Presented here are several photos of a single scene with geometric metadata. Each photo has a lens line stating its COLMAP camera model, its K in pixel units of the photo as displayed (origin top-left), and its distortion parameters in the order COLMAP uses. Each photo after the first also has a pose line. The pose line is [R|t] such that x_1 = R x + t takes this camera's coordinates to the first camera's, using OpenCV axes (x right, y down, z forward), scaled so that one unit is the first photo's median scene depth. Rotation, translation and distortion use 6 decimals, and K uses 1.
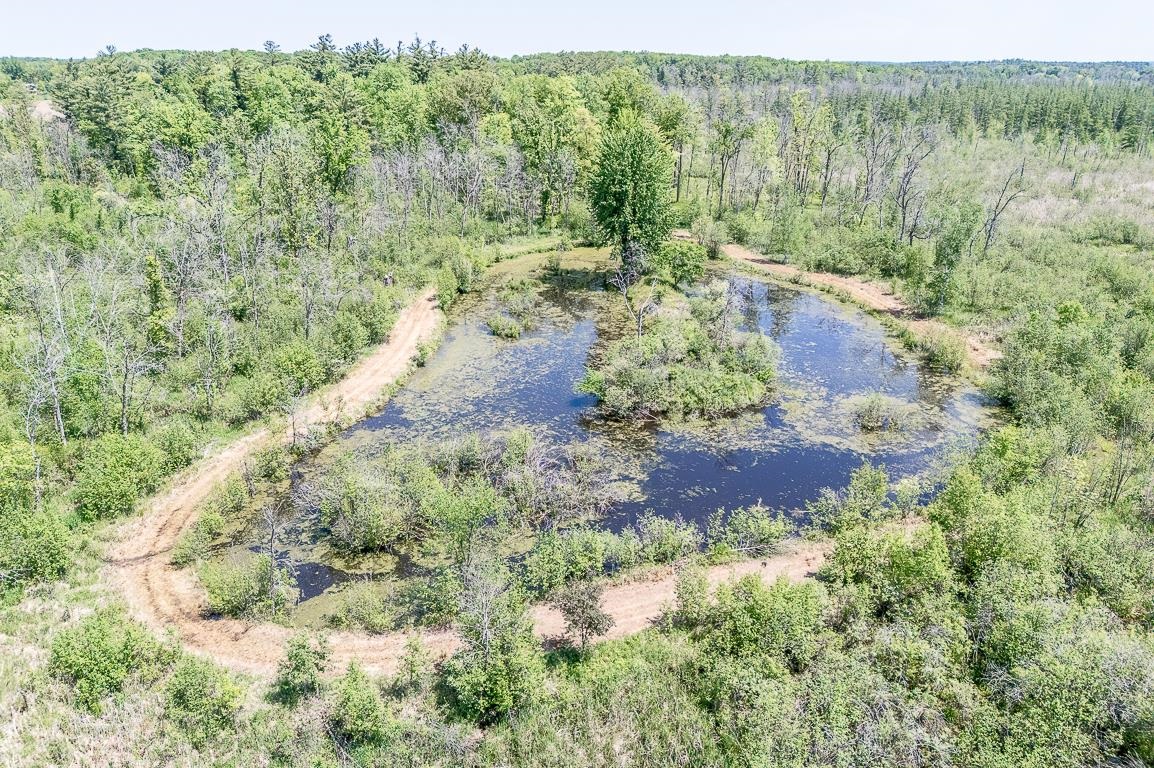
lens RADIAL K [[830.1, 0, 574.9], [0, 830.1, 377.8], [0, 0, 1]] dist [0.067673, -0.064385]
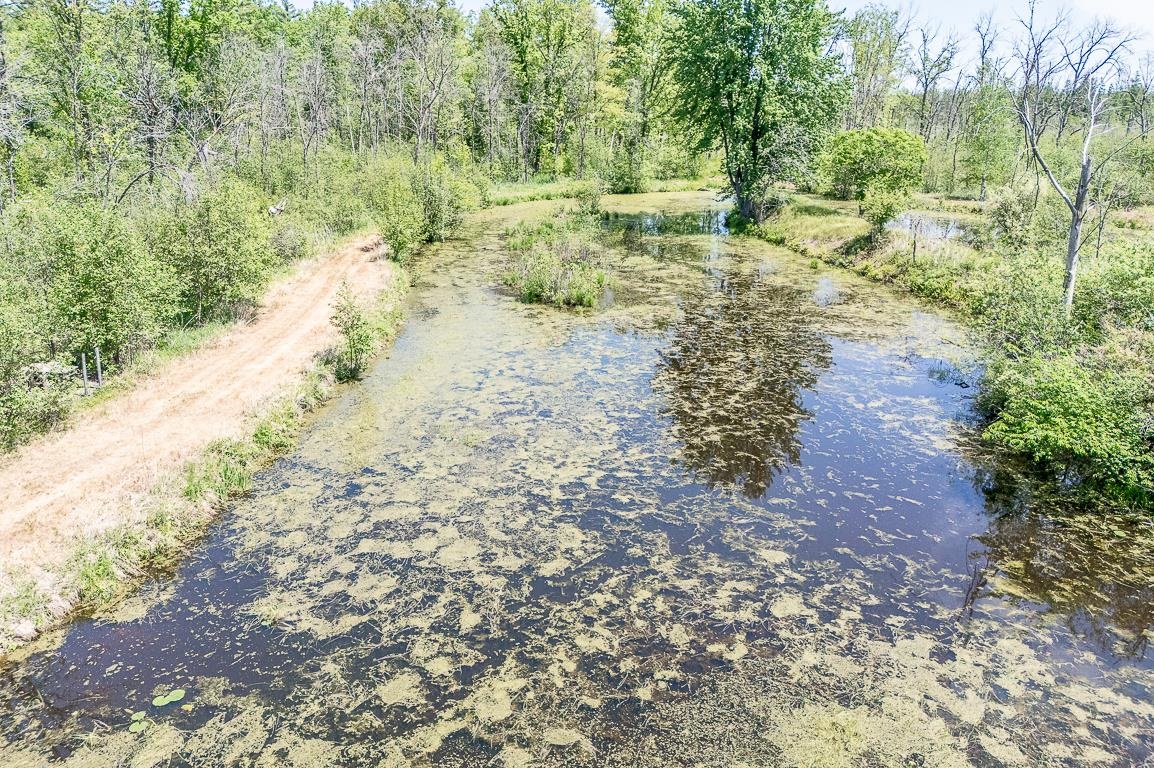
lens RADIAL K [[830.1, 0, 574.9], [0, 830.1, 377.8], [0, 0, 1]] dist [0.067673, -0.064385]
pose [[0.996272, -0.031541, 0.080292, -0.145761], [0.034533, 0.998750, -0.036149, -0.000159], [-0.079051, 0.038787, 0.996116, 0.789040]]
